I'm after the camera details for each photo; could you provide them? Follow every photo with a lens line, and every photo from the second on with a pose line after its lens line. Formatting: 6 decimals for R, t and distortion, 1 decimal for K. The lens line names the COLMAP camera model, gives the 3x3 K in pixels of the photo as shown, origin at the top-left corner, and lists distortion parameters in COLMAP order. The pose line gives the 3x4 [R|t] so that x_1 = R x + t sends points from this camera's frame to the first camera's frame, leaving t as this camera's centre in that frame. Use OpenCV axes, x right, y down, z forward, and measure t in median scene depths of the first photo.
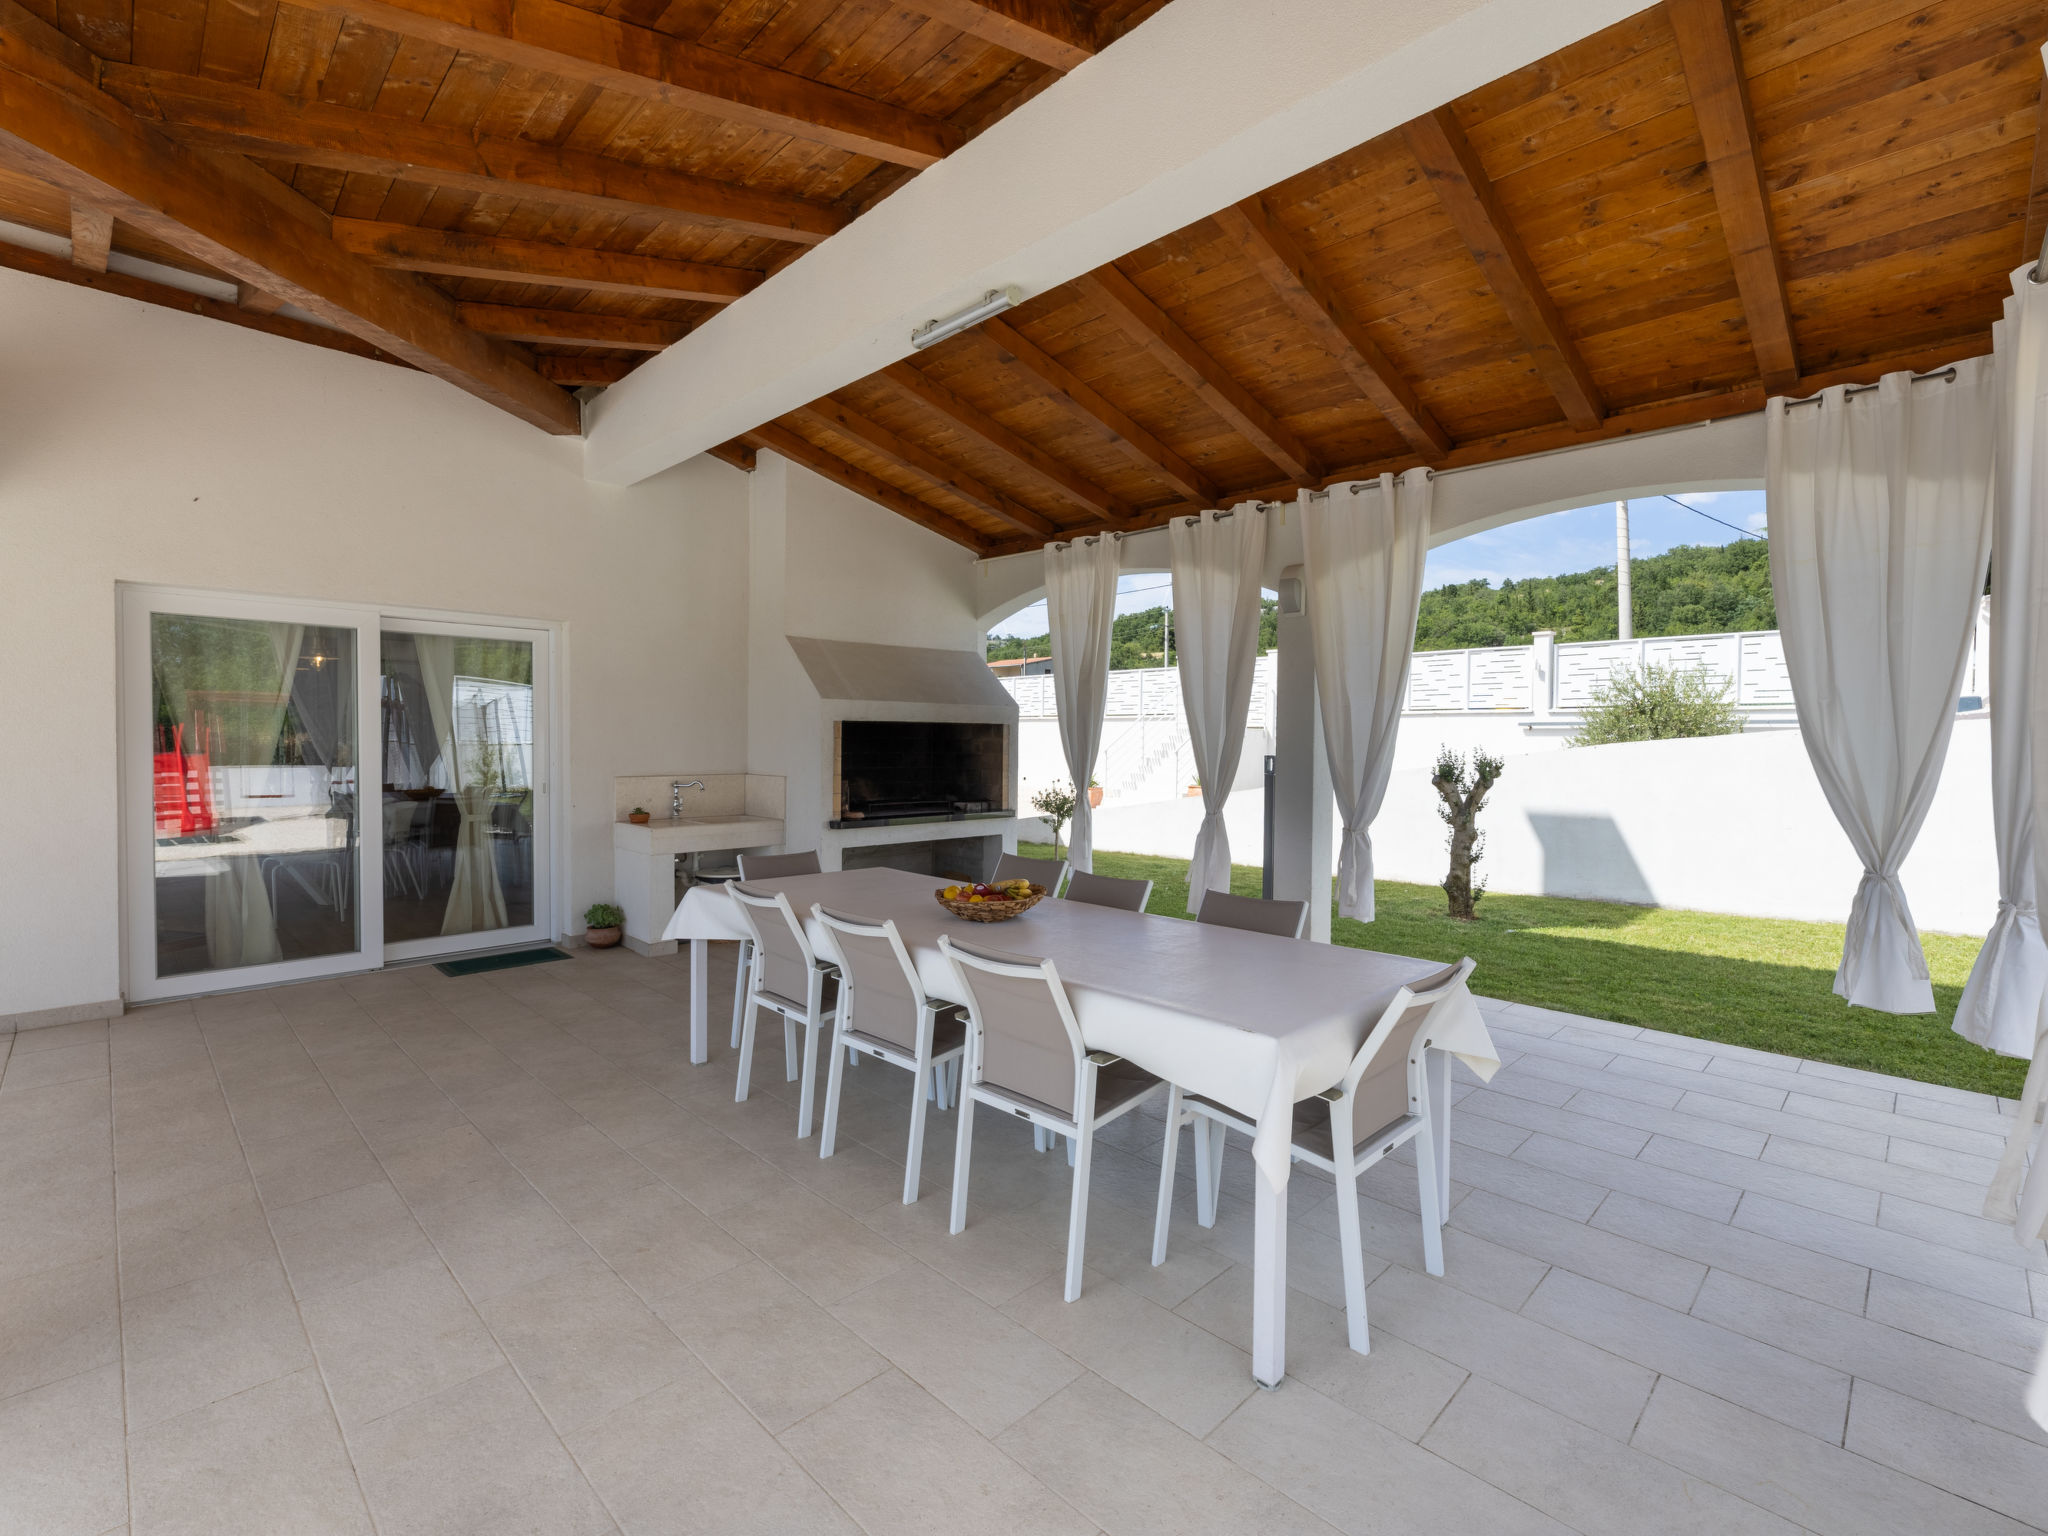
lens RADIAL K [[923.4, 0, 1031.8], [0, 923.4, 759.9], [0, 0, 1]] dist [-0.006383, -0.000313]
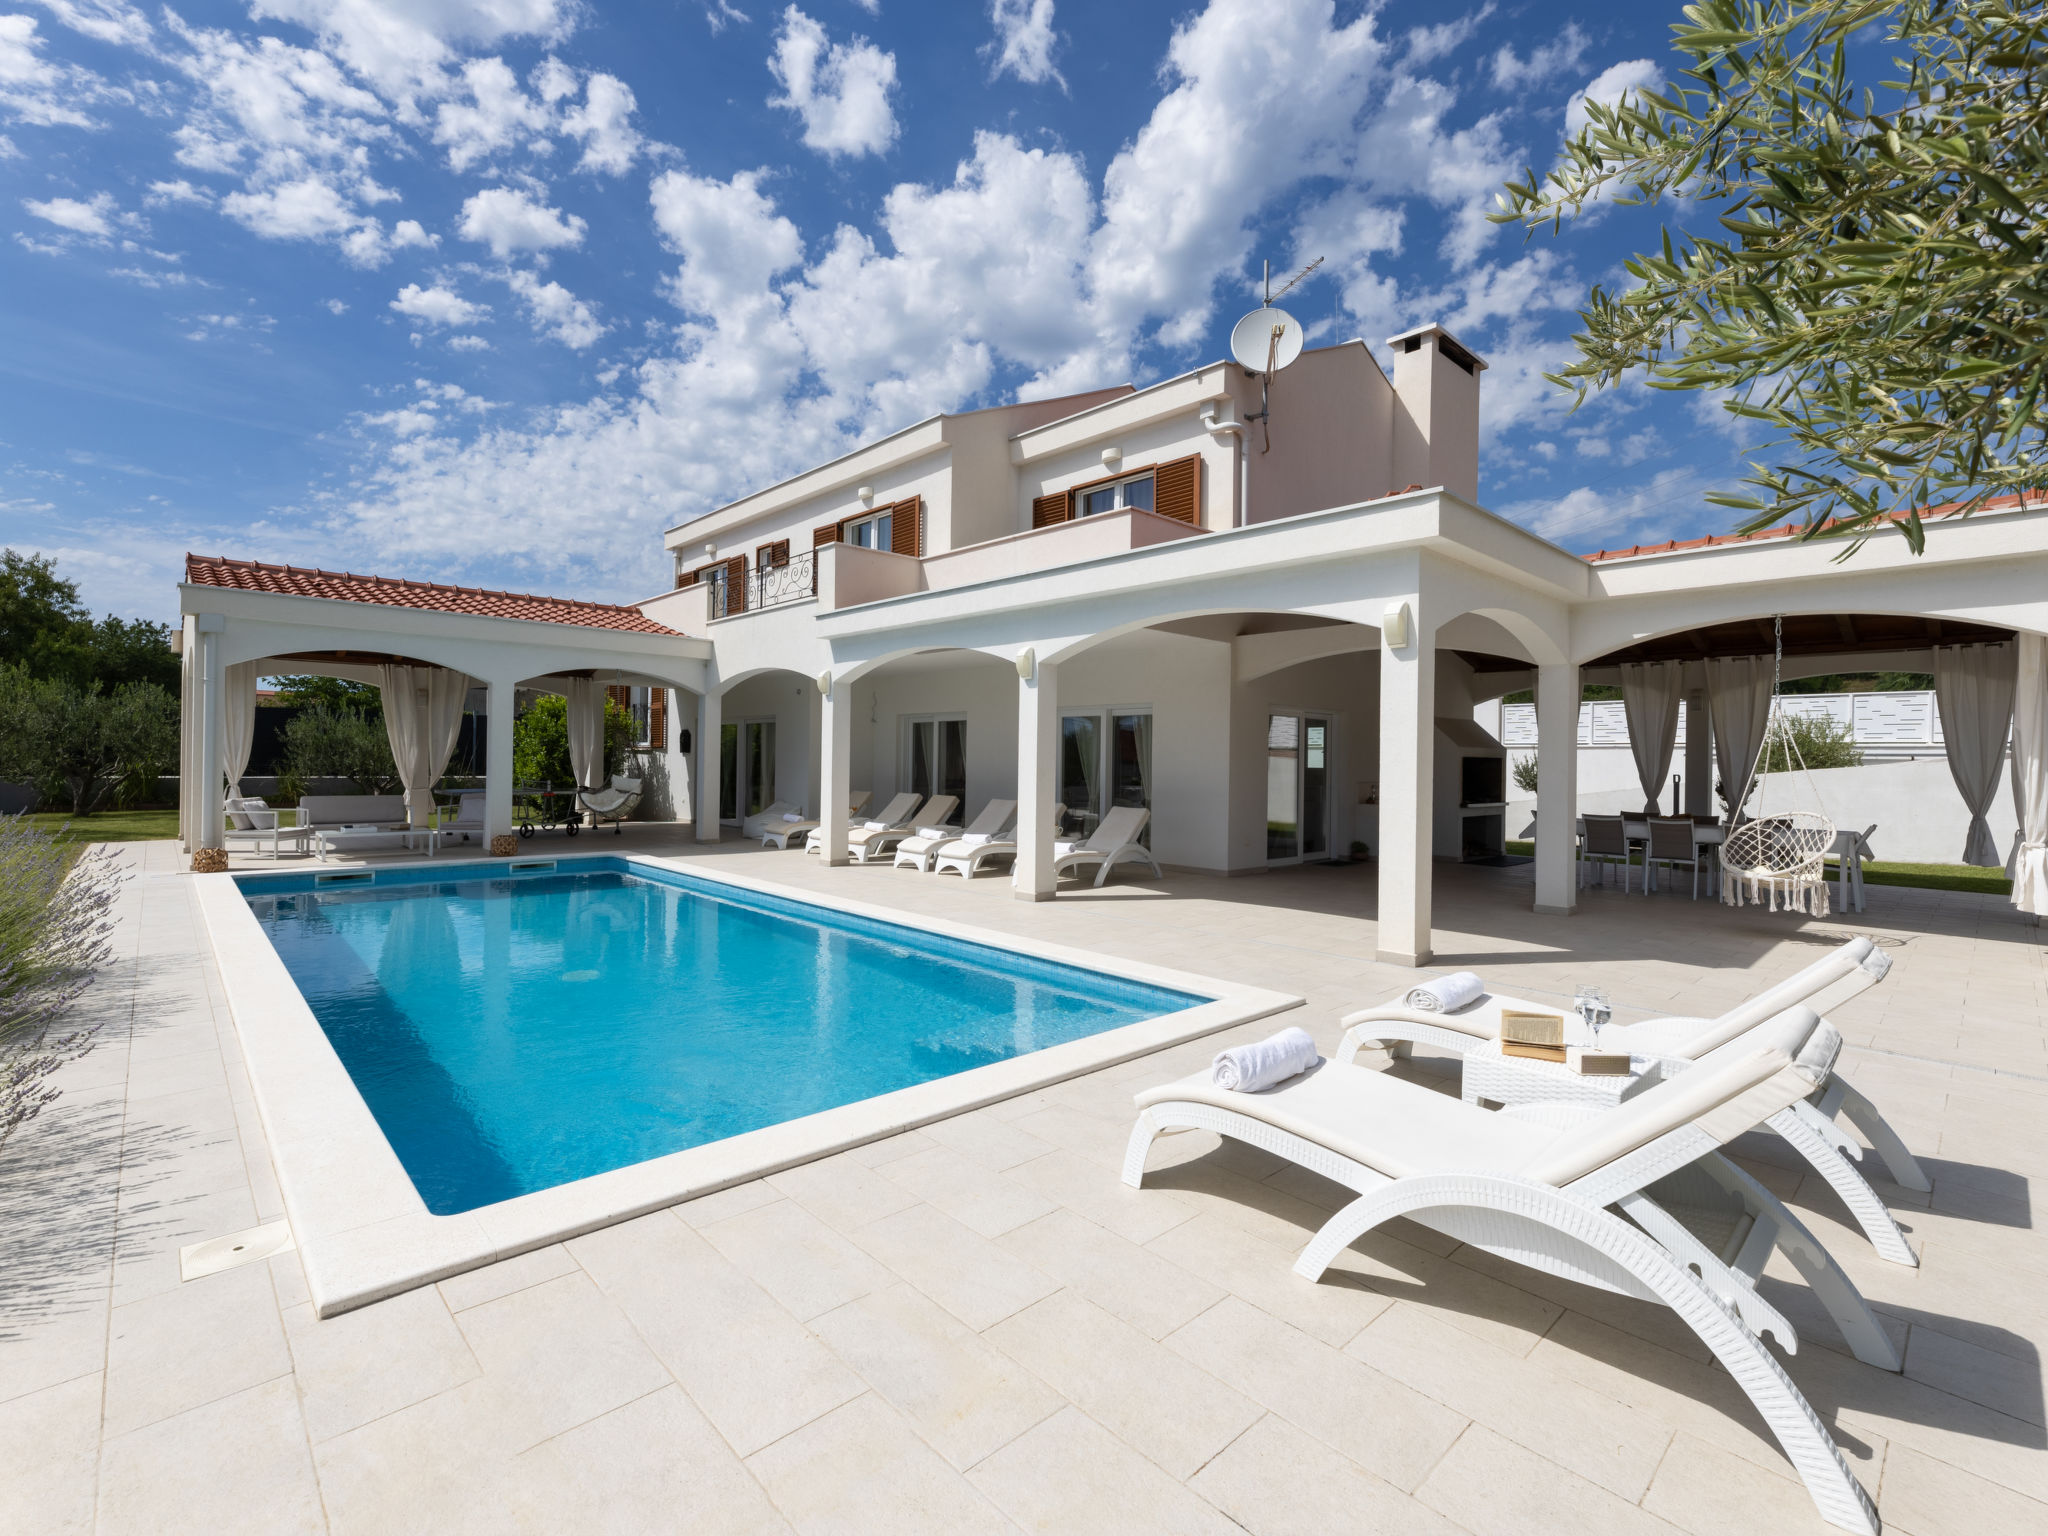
lens RADIAL K [[947.0, 0, 1013.6], [0, 947.0, 759.5], [0, 0, 1]] dist [0.000656, 0.000076]
pose [[0.999141, 0.002283, -0.041377, -1.229301], [-0.003688, 0.999418, -0.033919, 0.041090], [0.041275, 0.034043, 0.998568, -1.304825]]
